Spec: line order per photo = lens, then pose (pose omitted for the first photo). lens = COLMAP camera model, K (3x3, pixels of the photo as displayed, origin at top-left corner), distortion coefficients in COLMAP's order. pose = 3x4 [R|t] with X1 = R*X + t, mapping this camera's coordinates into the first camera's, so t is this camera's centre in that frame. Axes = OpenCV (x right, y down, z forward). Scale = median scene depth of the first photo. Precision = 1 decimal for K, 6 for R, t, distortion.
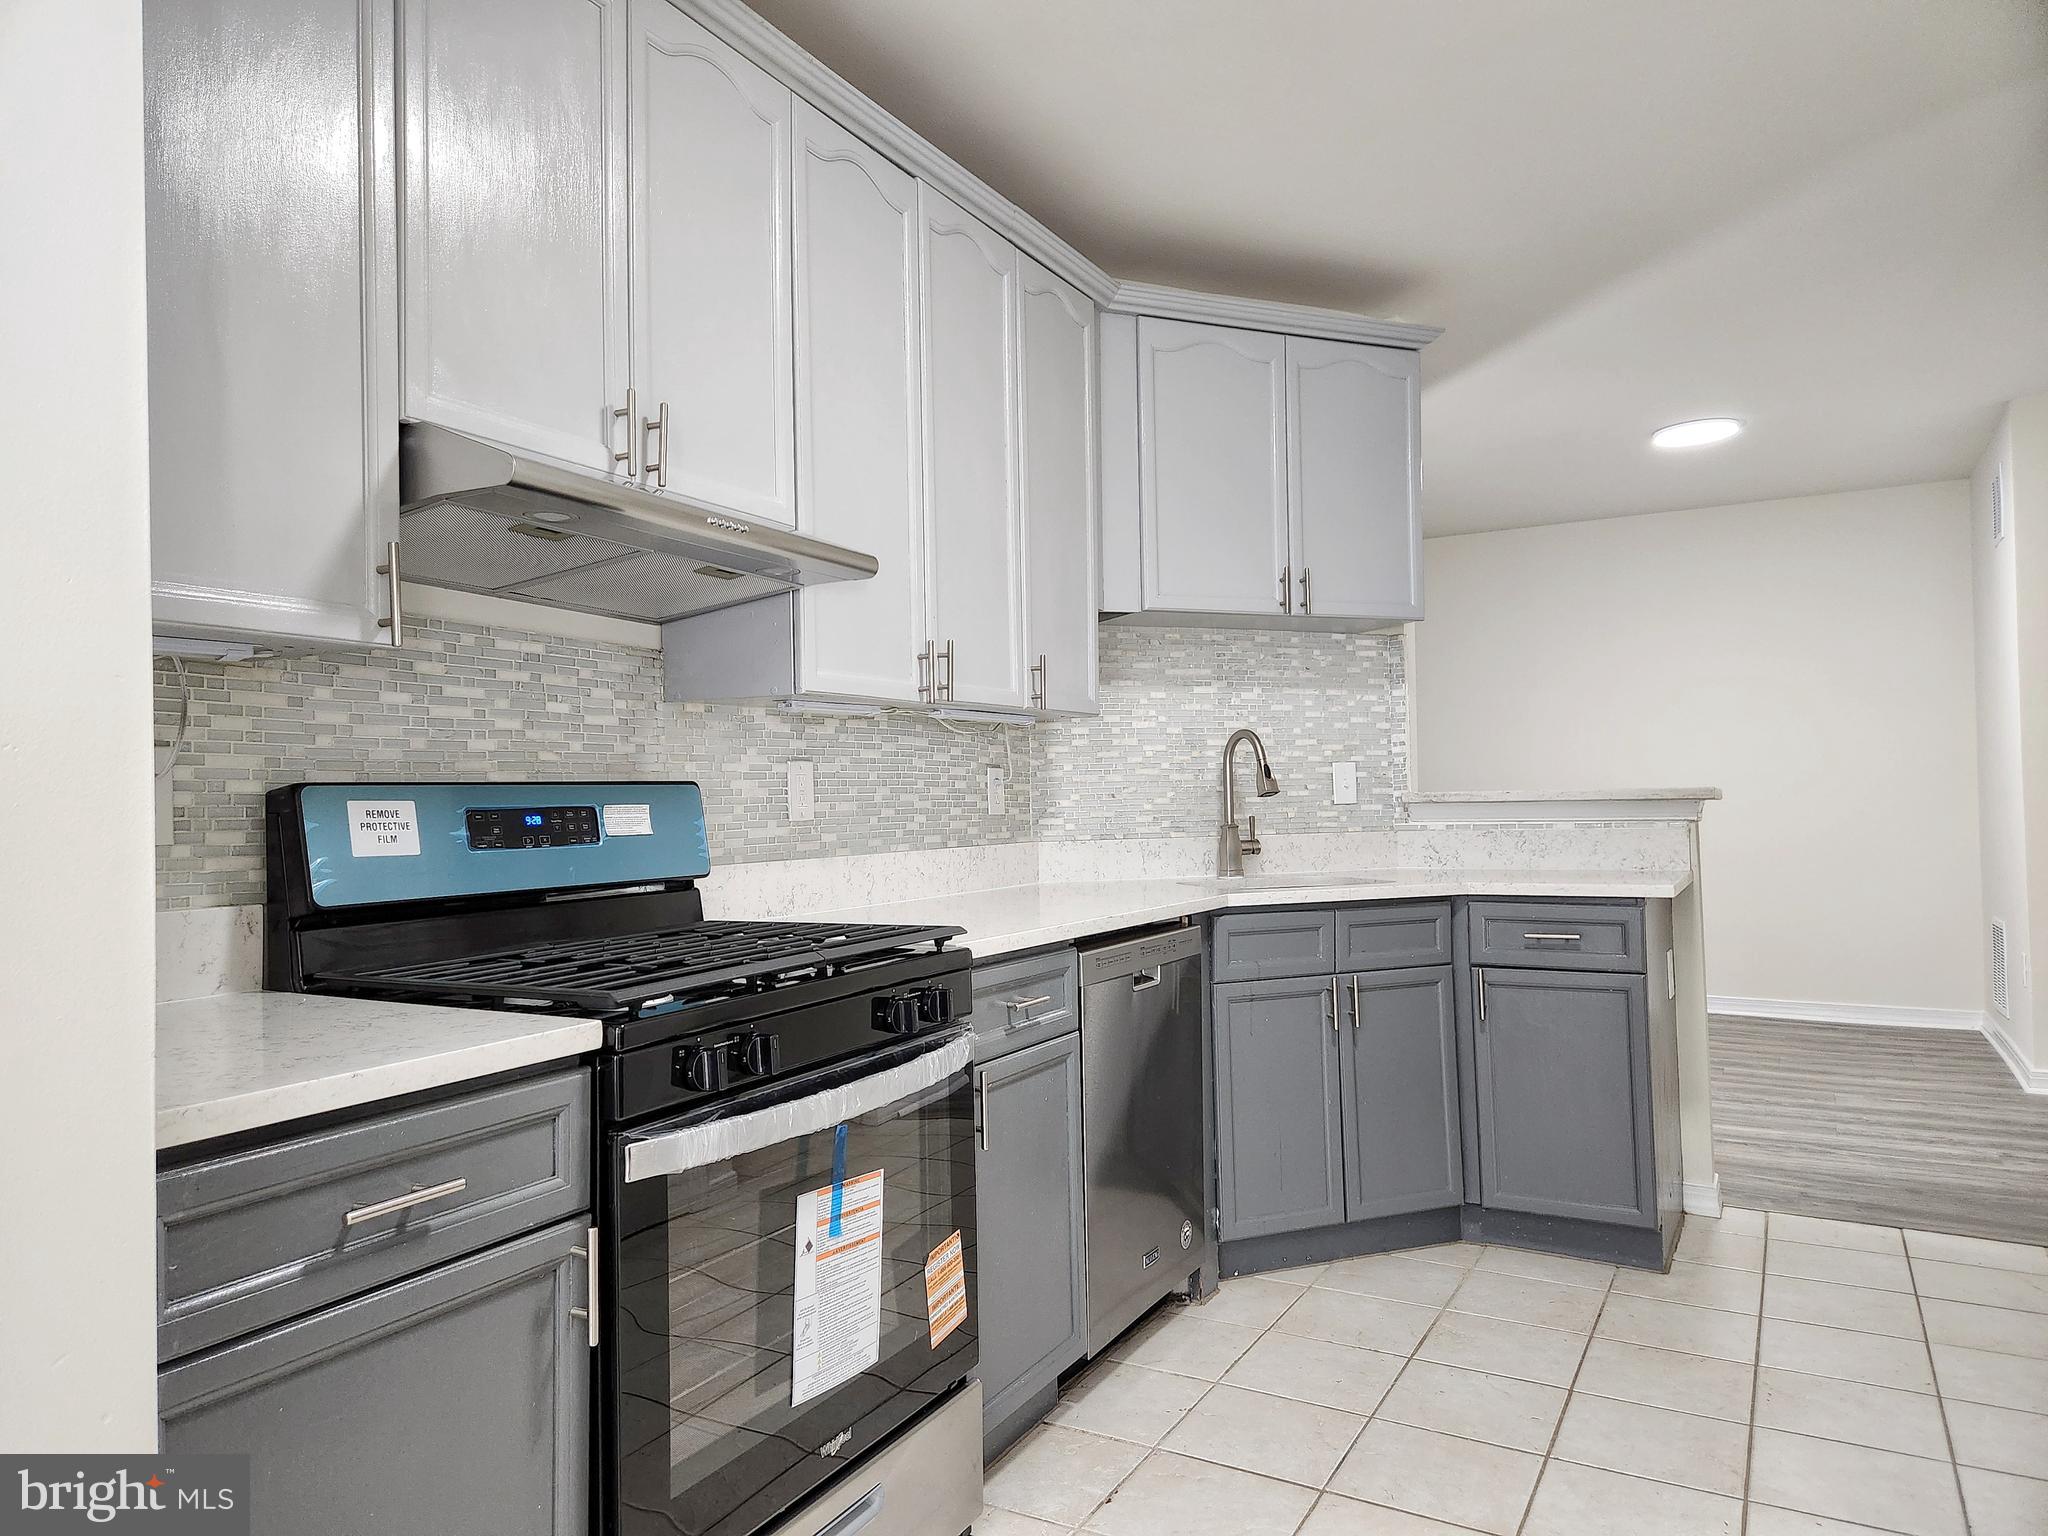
lens RADIAL K [[1363.3, 0, 1007.6], [0, 1363.3, 768.6], [0, 0, 1]] dist [0.053102, -0.040254]
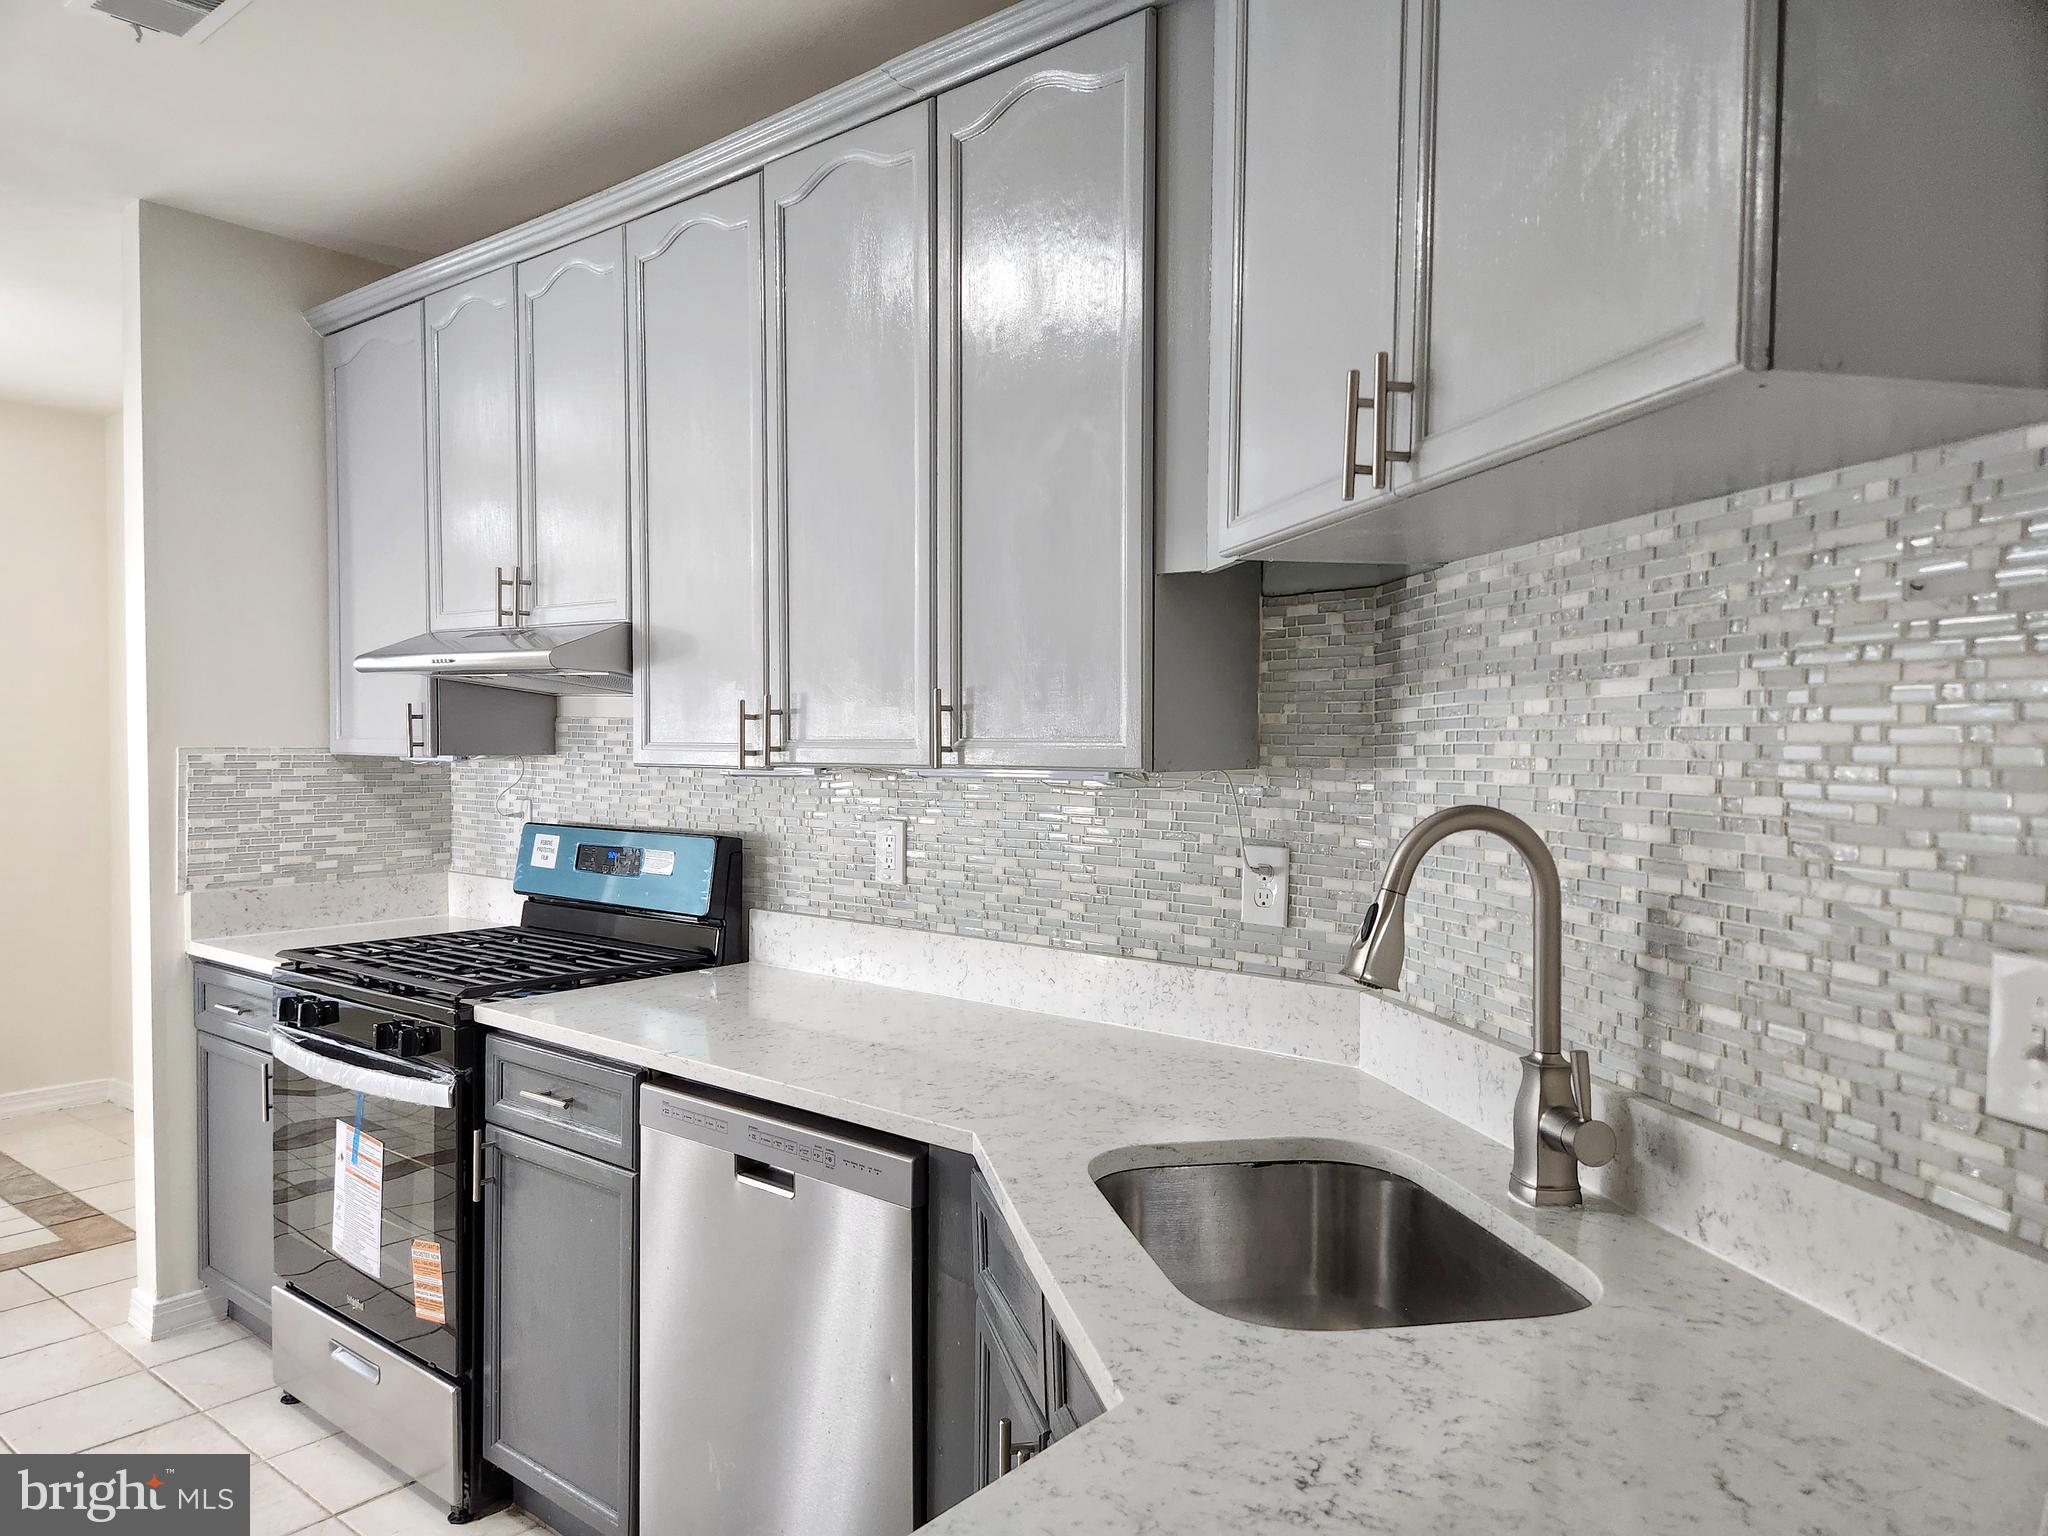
lens RADIAL K [[1363.3, 0, 1013.6], [0, 1363.3, 772.1], [0, 0, 1]] dist [0.053102, -0.040254]
pose [[-0.179106, 0.040984, -0.982976, 0.542906], [0.020112, 0.999076, 0.037991, -0.052629], [0.983624, -0.012965, -0.179765, 0.910458]]
